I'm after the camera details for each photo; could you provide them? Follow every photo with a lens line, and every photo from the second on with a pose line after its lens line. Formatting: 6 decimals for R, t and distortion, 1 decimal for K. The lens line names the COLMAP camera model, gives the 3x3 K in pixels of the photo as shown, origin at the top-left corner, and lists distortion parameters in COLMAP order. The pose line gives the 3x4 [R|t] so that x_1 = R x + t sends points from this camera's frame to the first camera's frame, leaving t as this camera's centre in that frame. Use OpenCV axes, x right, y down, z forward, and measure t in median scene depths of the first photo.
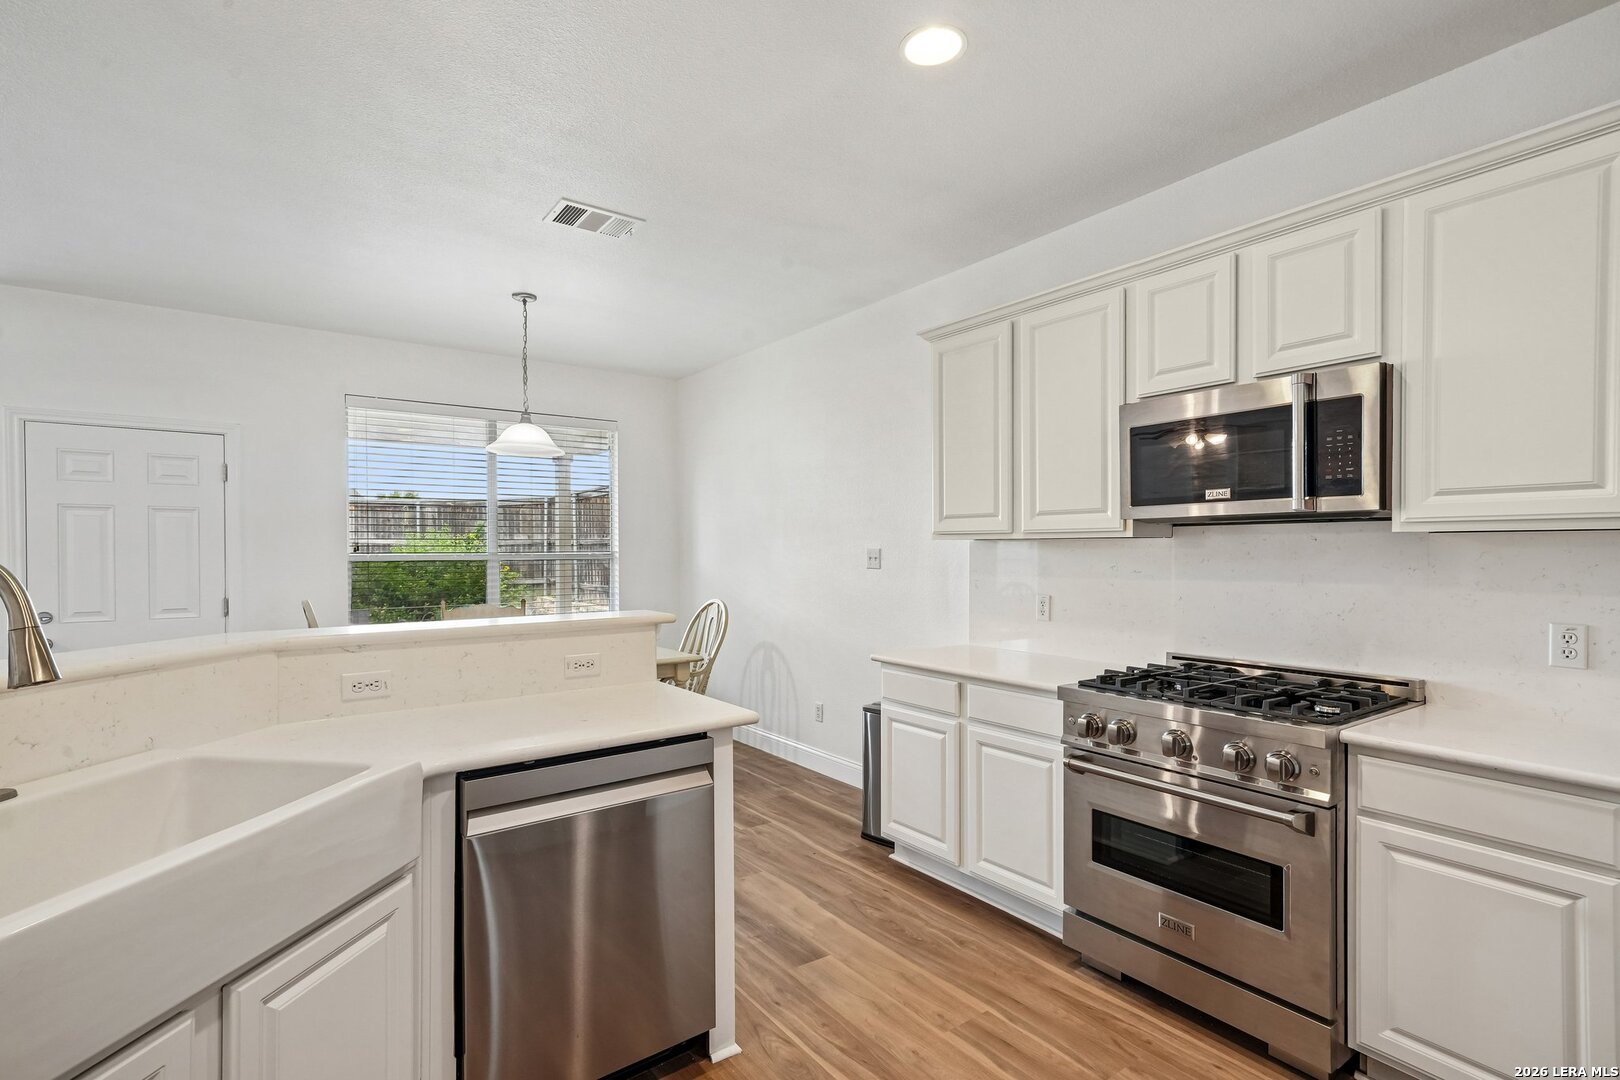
lens RADIAL K [[770.2, 0, 806.4], [0, 770.2, 555.1], [0, 0, 1]] dist [0.008592, 0.003714]
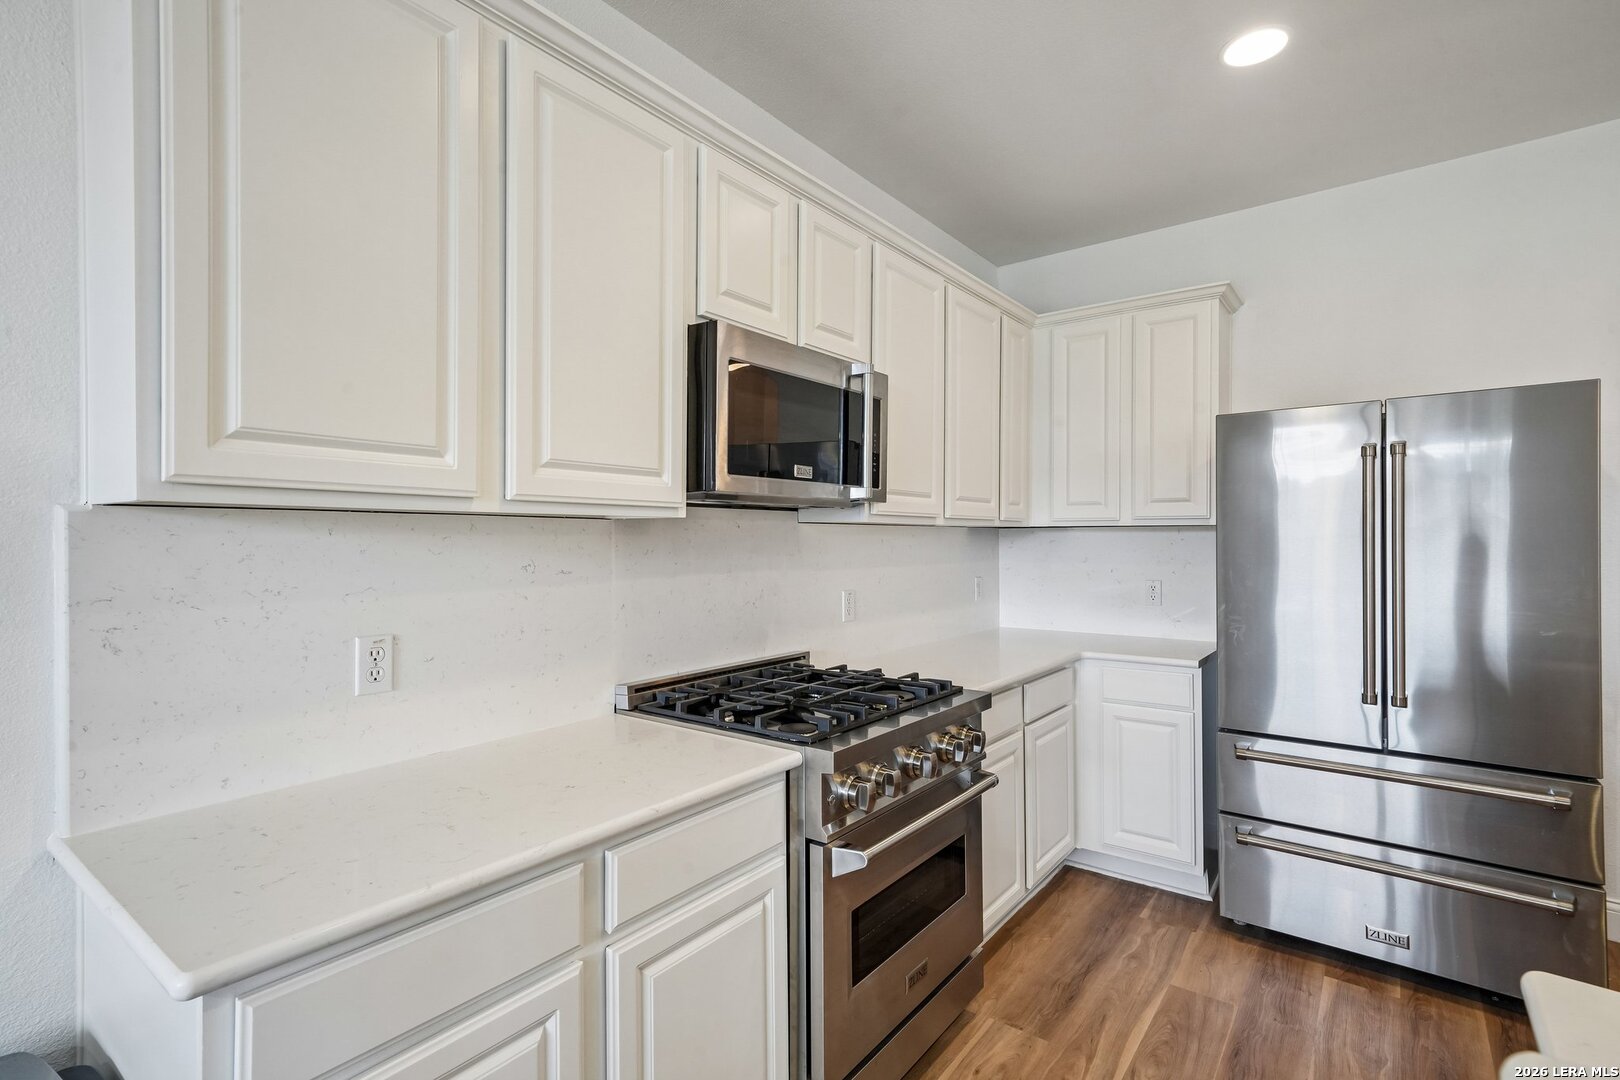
lens RADIAL K [[770.2, 0, 834.4], [0, 770.2, 539.5], [0, 0, 1]] dist [0.008592, 0.003714]
pose [[-0.299837, 0.000033, 0.953990, -0.226091], [0.007470, 0.999969, 0.002313, -0.005045], [-0.953961, 0.007820, -0.299828, 0.972930]]
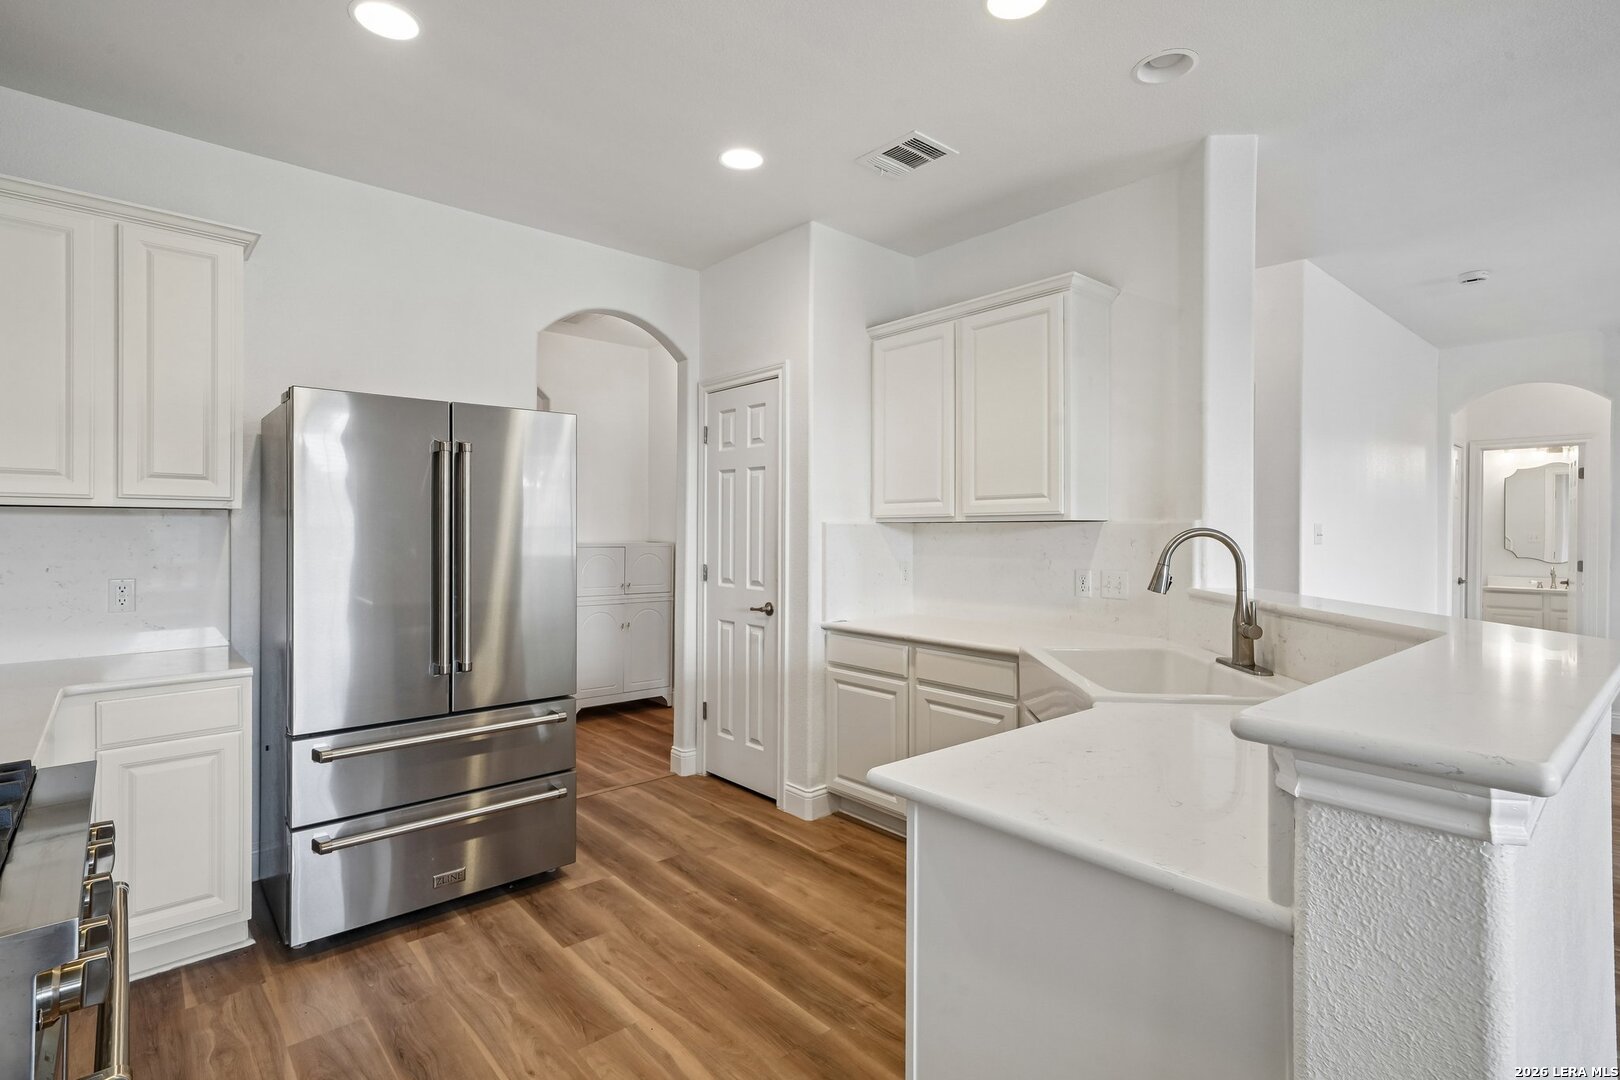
lens RADIAL K [[770.2, 0, 796.6], [0, 770.2, 534.6], [0, 0, 1]] dist [0.008592, 0.003714]
pose [[-0.996289, -0.000415, -0.086064, 0.033460], [-0.001569, 0.999910, 0.013350, -0.002108], [0.086051, 0.013436, -0.996200, 1.113957]]
